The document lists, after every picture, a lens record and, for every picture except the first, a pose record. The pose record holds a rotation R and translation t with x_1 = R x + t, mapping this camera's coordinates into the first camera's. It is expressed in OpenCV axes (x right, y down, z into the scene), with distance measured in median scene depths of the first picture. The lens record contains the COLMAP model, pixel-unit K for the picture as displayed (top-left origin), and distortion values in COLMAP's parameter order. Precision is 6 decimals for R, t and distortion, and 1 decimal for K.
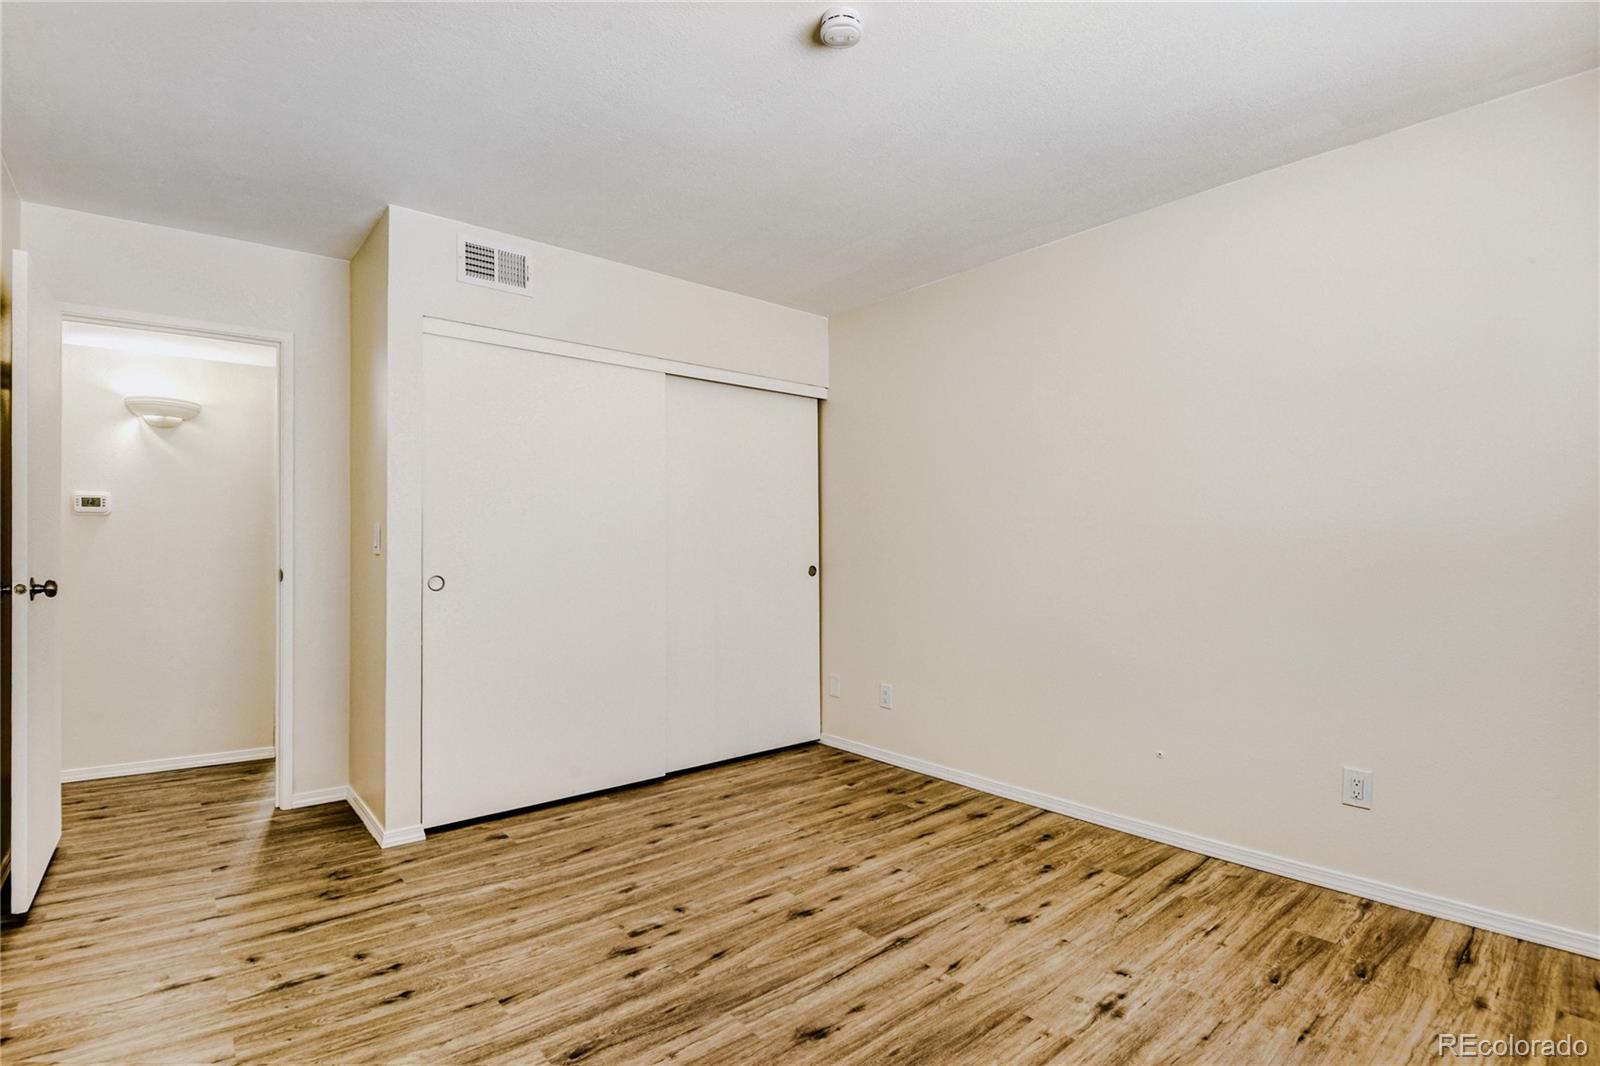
lens RADIAL K [[775.8, 0, 796.7], [0, 775.8, 533.8], [0, 0, 1]] dist [-0.006250, -0.017367]
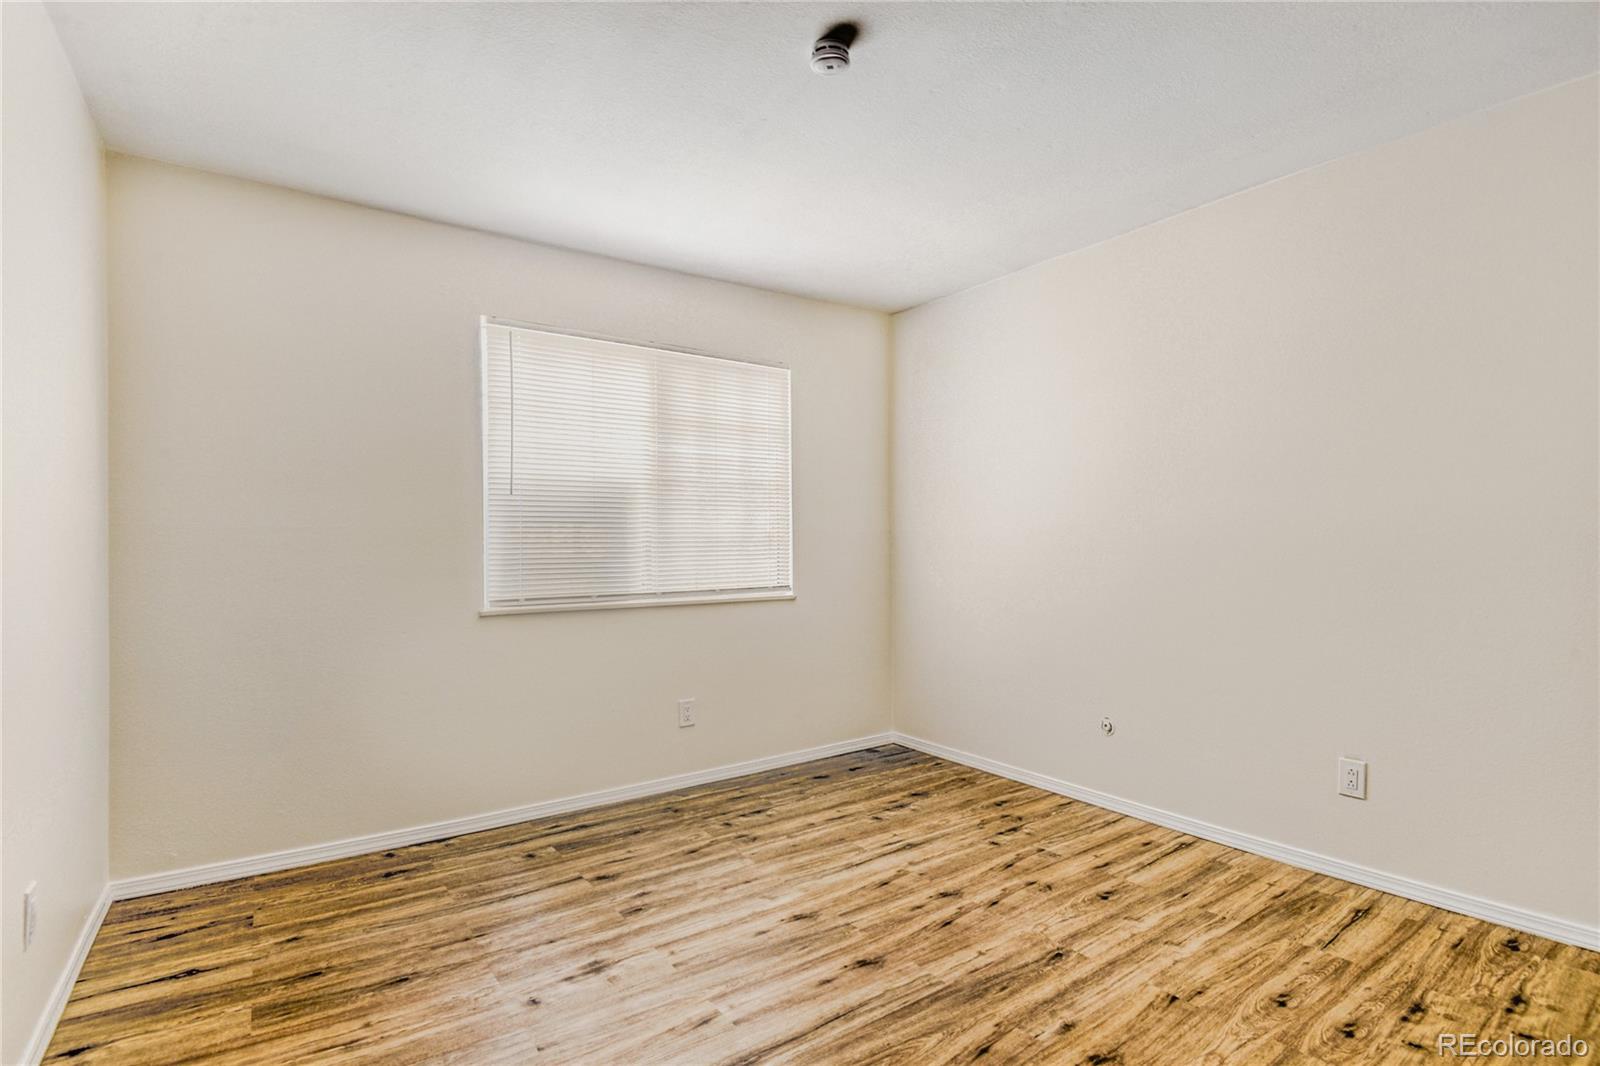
lens RADIAL K [[775.8, 0, 814.3], [0, 775.8, 520.5], [0, 0, 1]] dist [-0.006250, -0.017367]
pose [[-0.998030, 0.001202, 0.062723, 0.022069], [-0.001117, 0.999318, -0.036913, 0.017309], [-0.062725, -0.036910, -0.997348, 1.745409]]
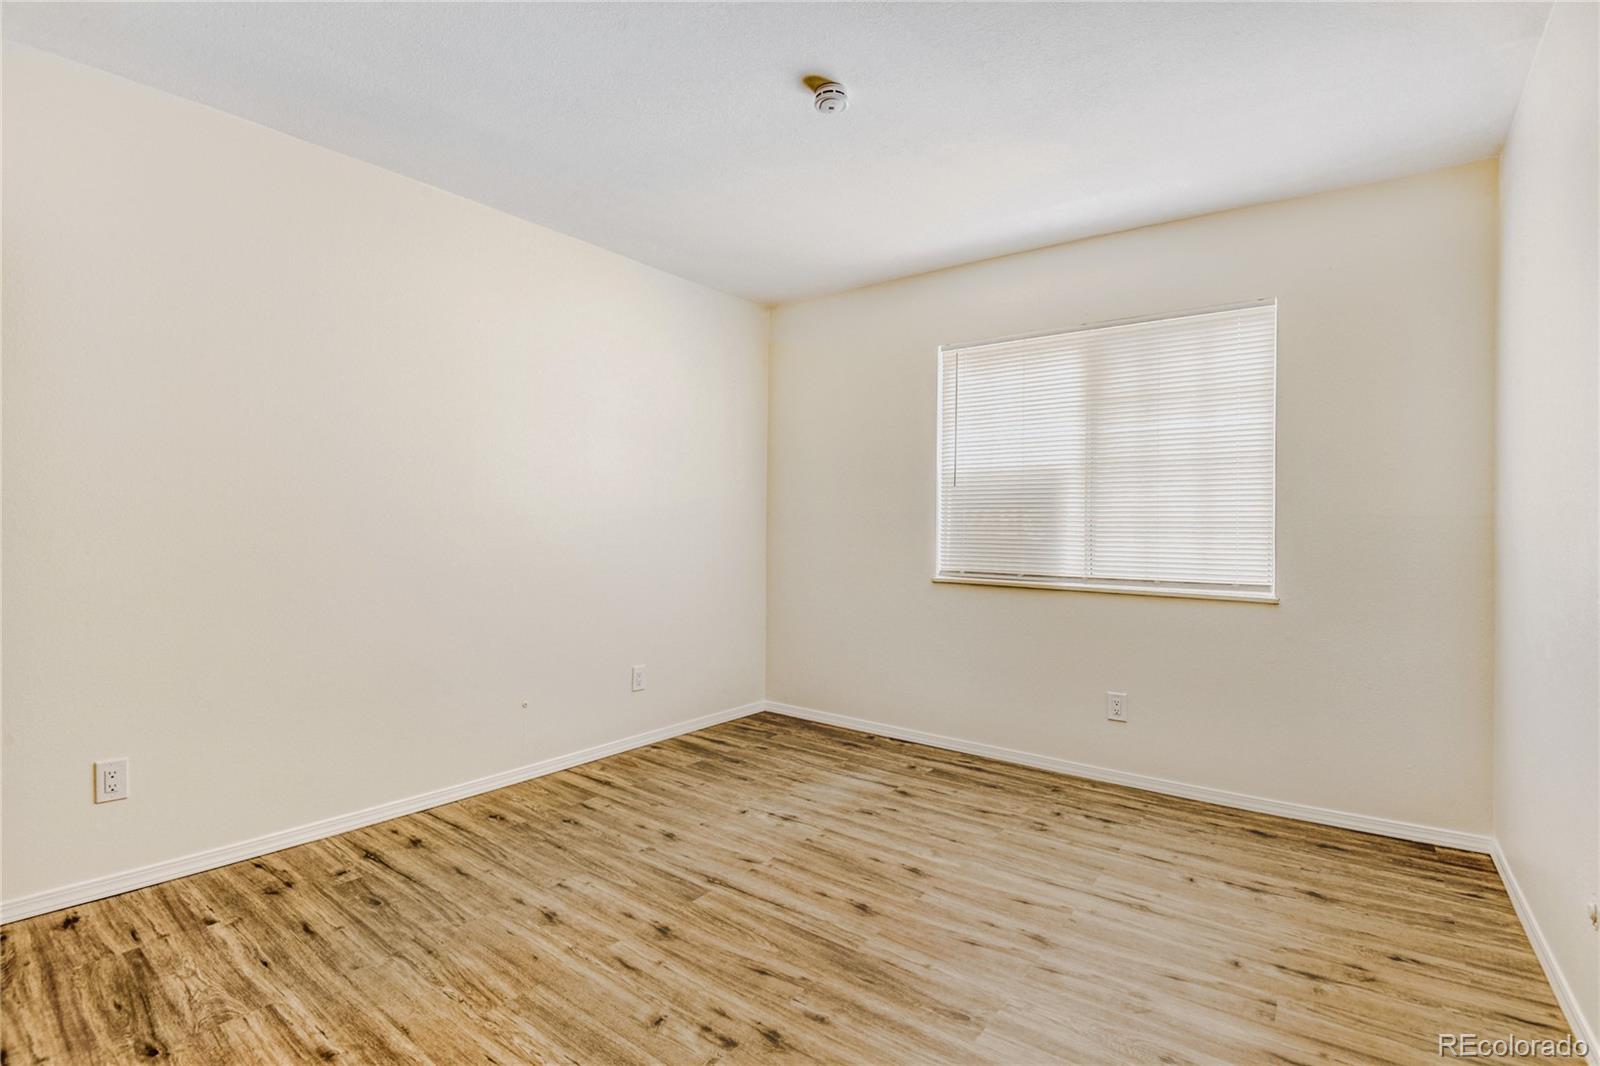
lens RADIAL K [[775.8, 0, 801.1], [0, 775.8, 541.8], [0, 0, 1]] dist [-0.006250, -0.017367]
pose [[-0.214255, -0.025709, 0.976439, -0.943787], [-0.023683, 0.999496, 0.021120, 0.014164], [-0.976491, -0.018600, -0.214756, 1.102507]]
